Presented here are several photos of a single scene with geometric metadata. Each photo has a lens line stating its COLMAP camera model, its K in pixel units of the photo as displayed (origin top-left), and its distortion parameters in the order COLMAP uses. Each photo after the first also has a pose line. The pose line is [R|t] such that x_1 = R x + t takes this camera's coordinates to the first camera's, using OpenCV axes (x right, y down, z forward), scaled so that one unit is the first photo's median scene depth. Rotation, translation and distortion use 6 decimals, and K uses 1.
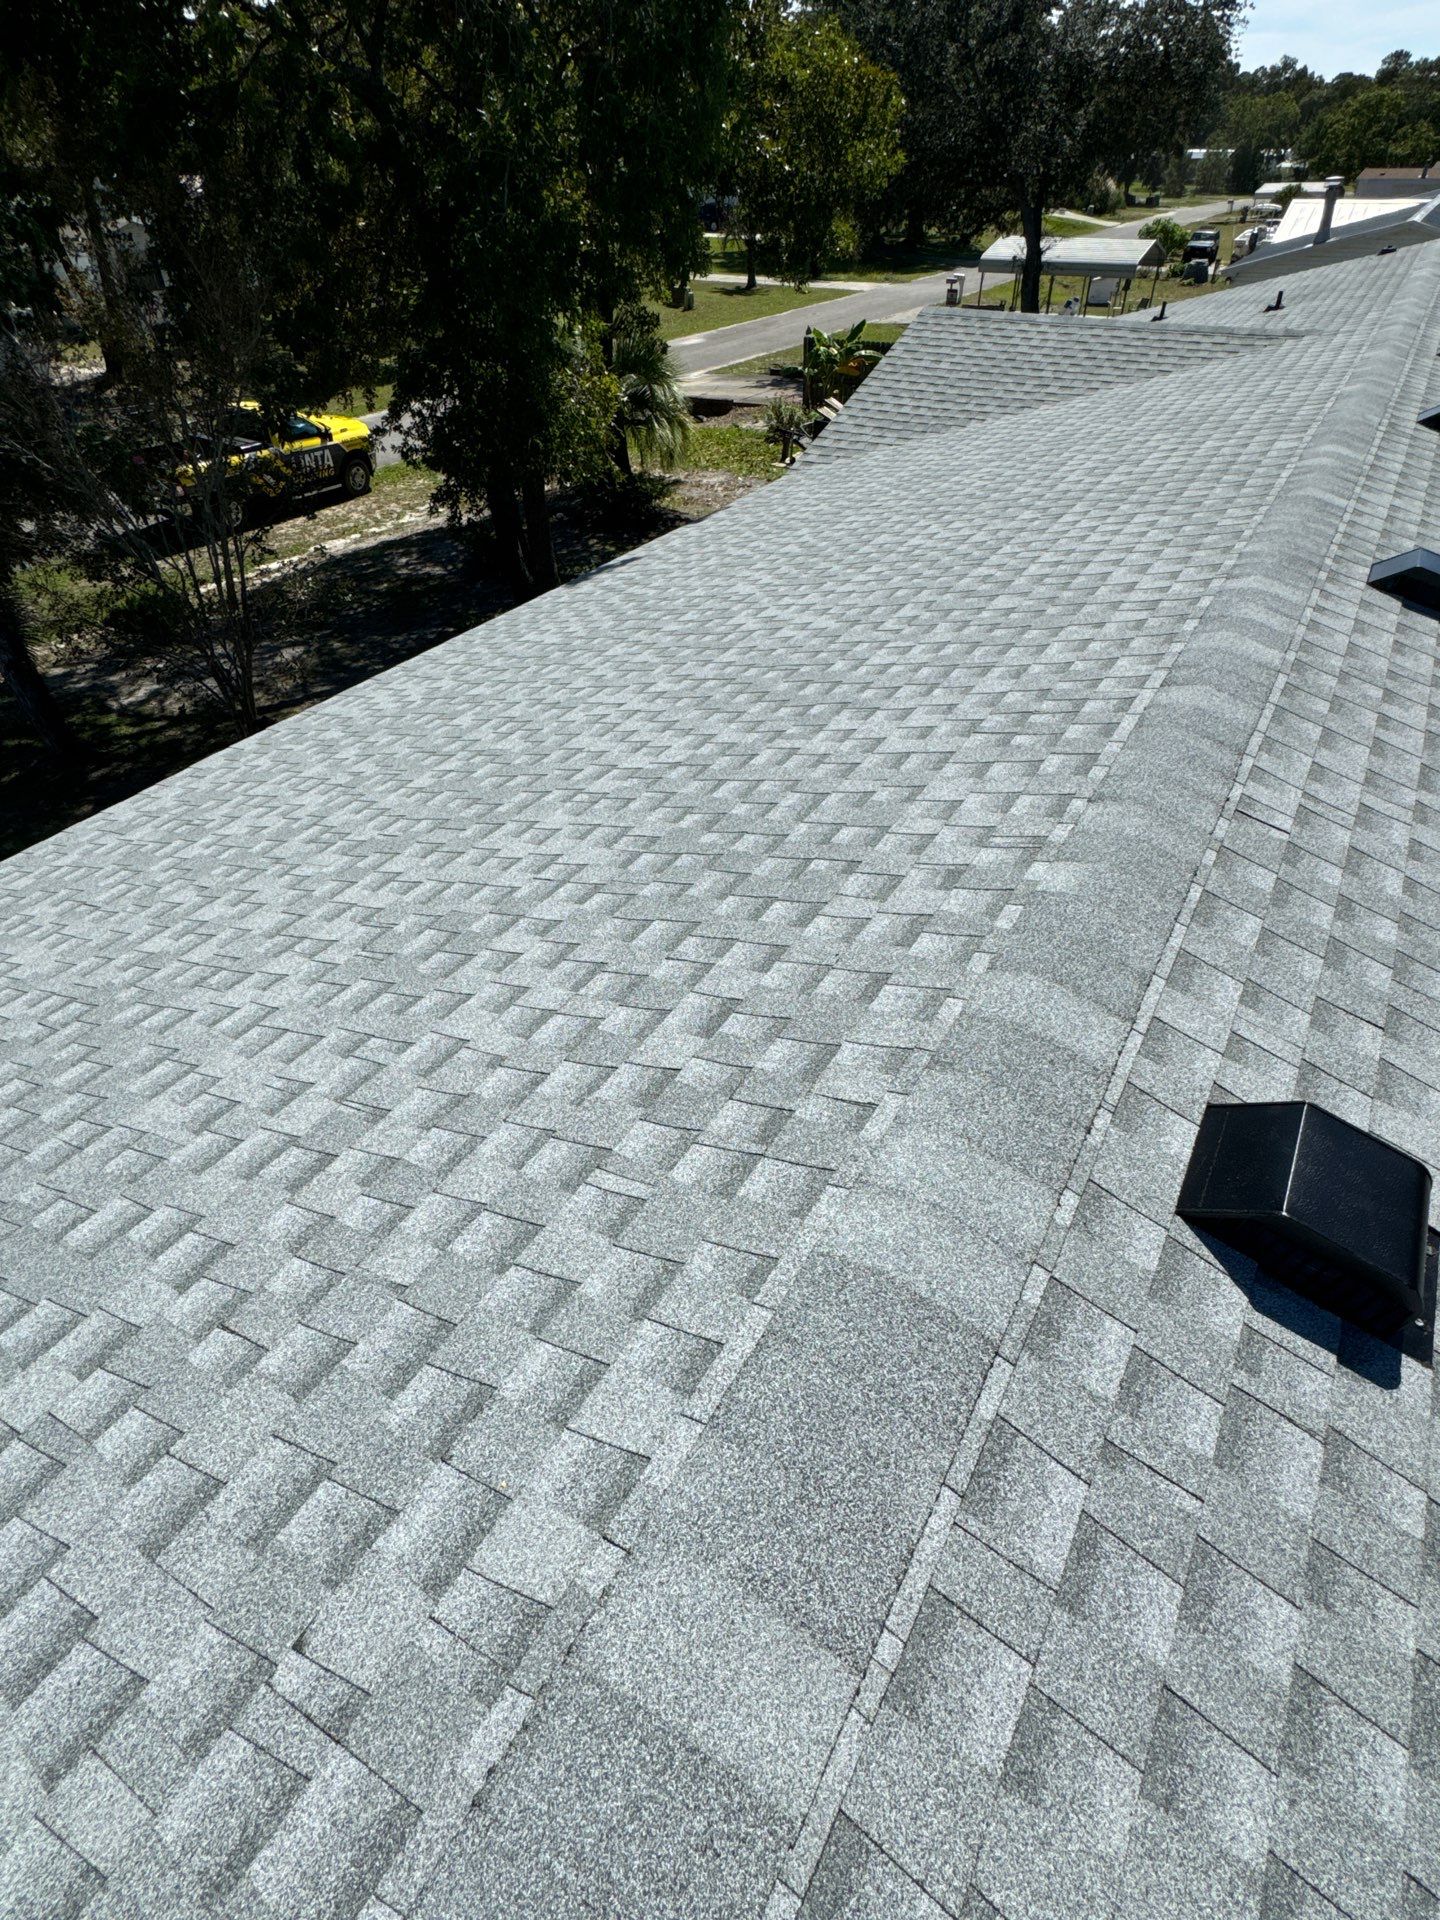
lens RADIAL K [[1024.7, 0, 722.9], [0, 1024.7, 960.9], [0, 0, 1]] dist [-0.006603, 0.000483]
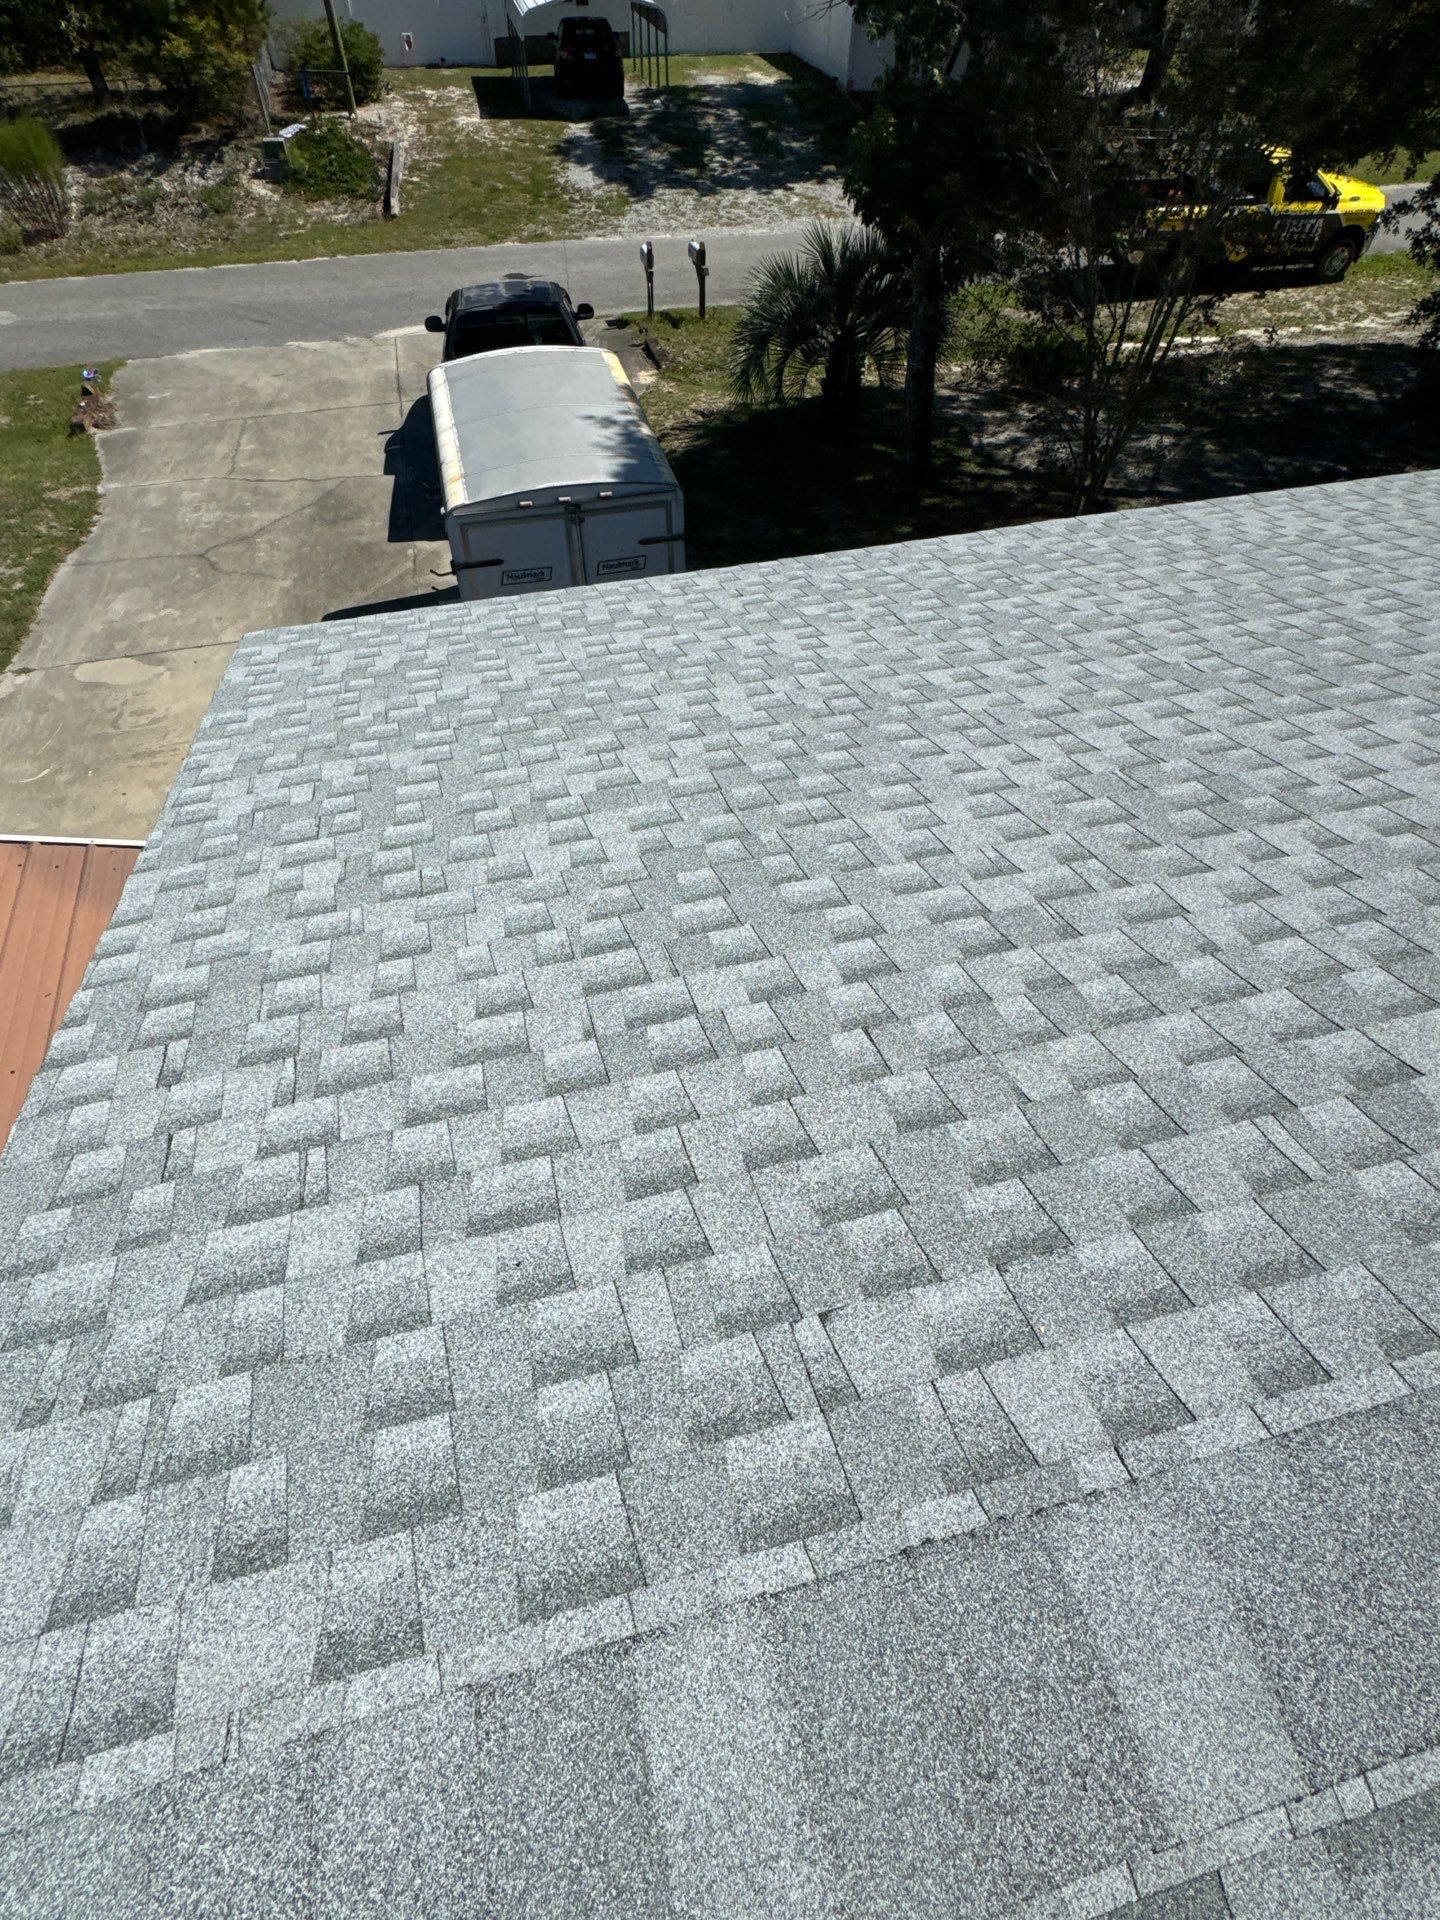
lens RADIAL K [[1024.7, 0, 716.8], [0, 1024.7, 960.9], [0, 0, 1]] dist [-0.006603, 0.000483]
pose [[0.712186, 0.526185, -0.464672, -0.122906], [-0.439607, 0.850368, 0.289170, 0.043858], [0.547299, -0.001670, 0.836935, -0.002696]]
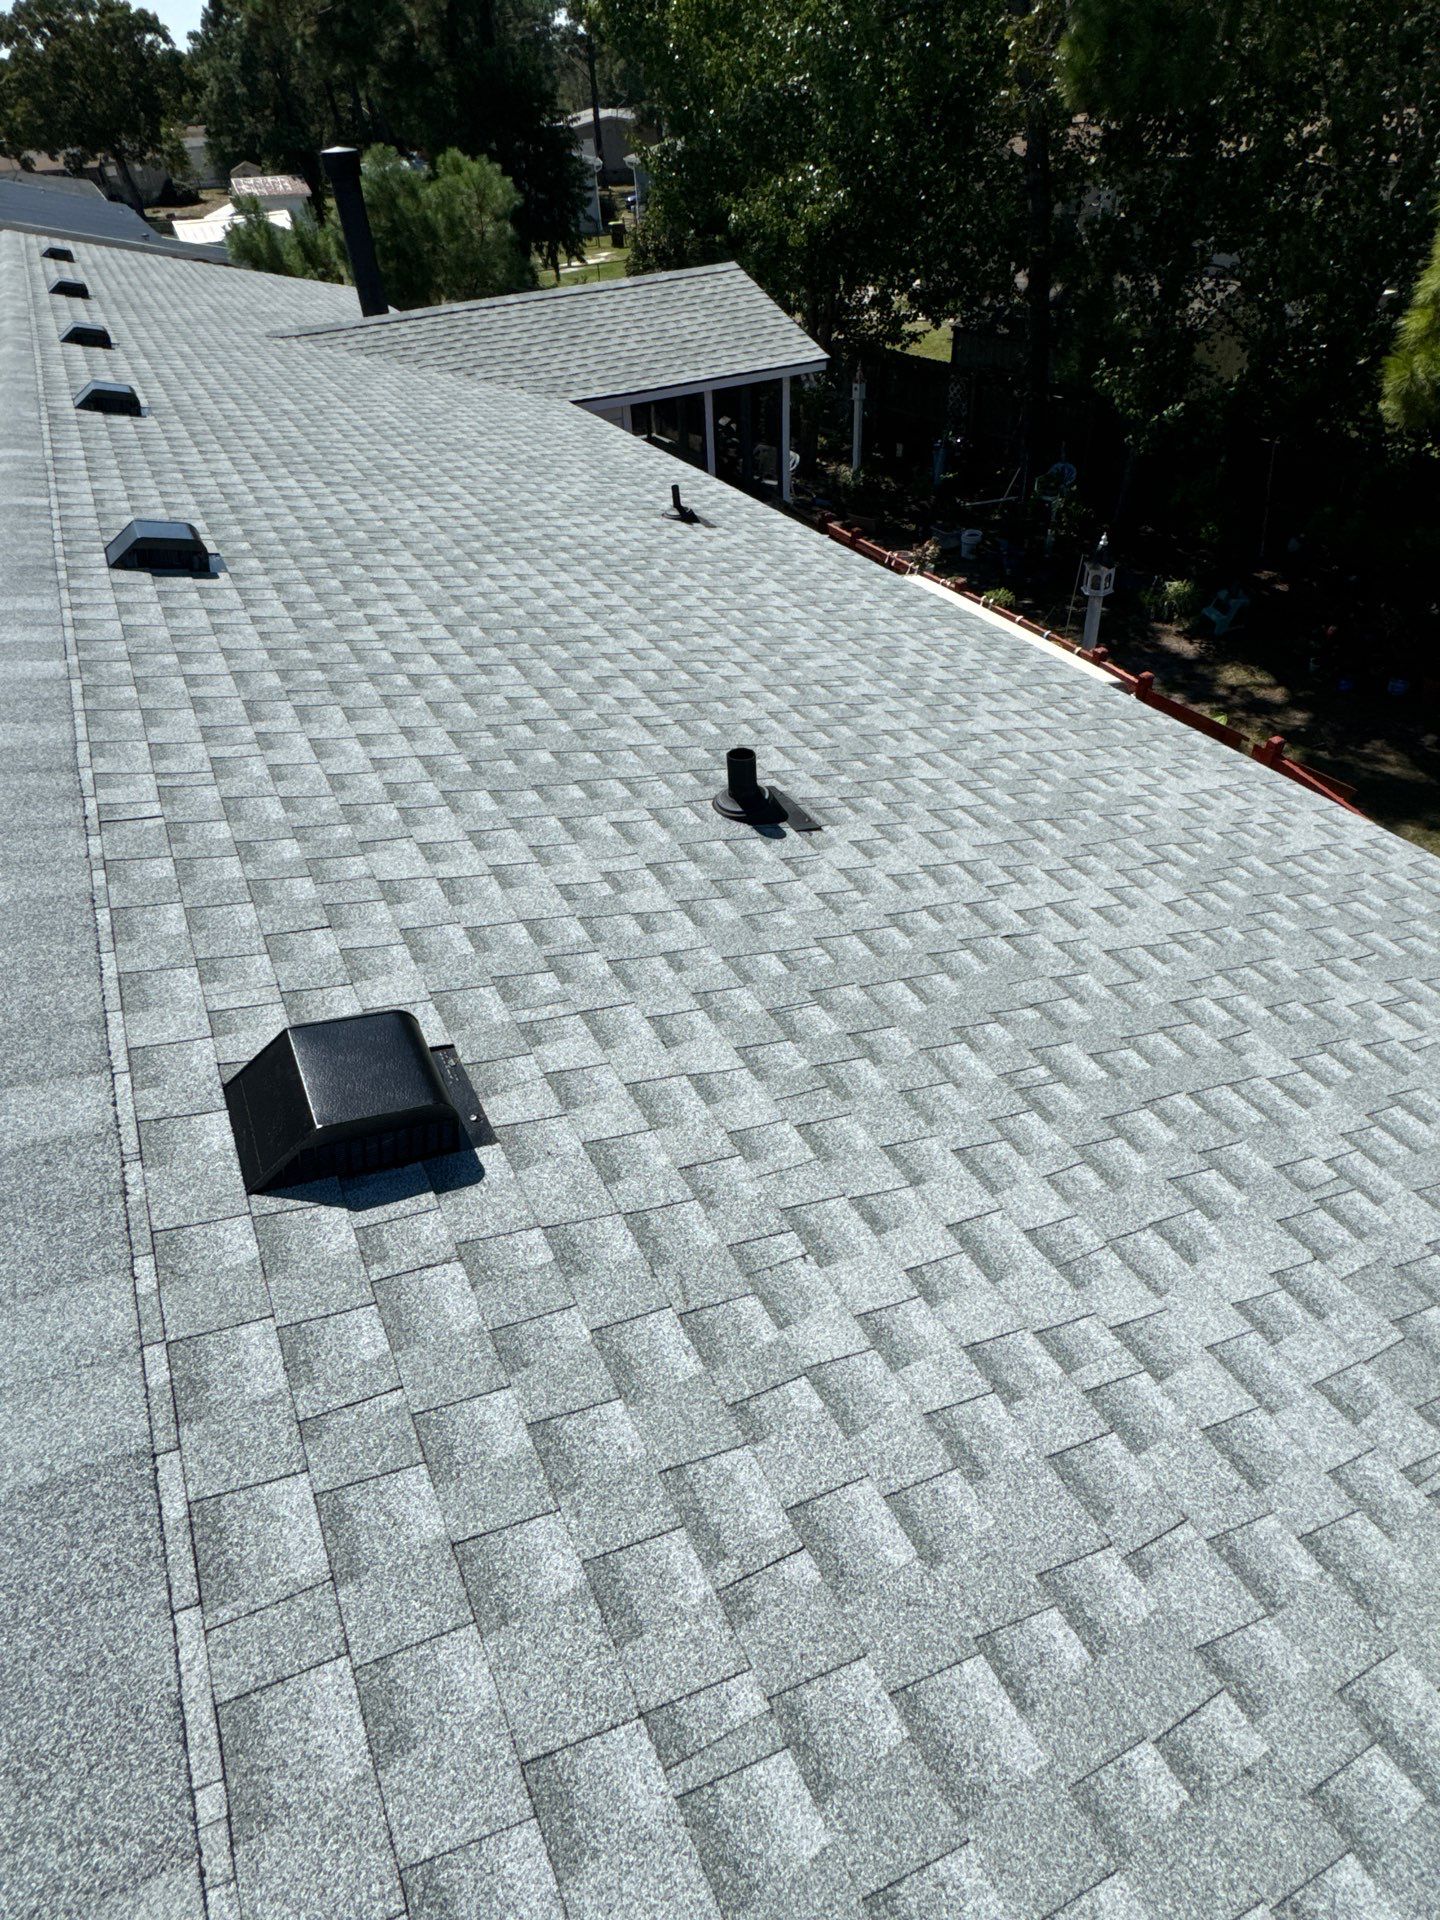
lens RADIAL K [[1024.7, 0, 723.5], [0, 1024.7, 953.6], [0, 0, 1]] dist [-0.006603, 0.000483]
pose [[0.522571, -0.562765, 0.640480, 0.158615], [0.562418, 0.792122, 0.237127, 0.074756], [-0.640785, 0.236301, 0.730449, -0.087863]]
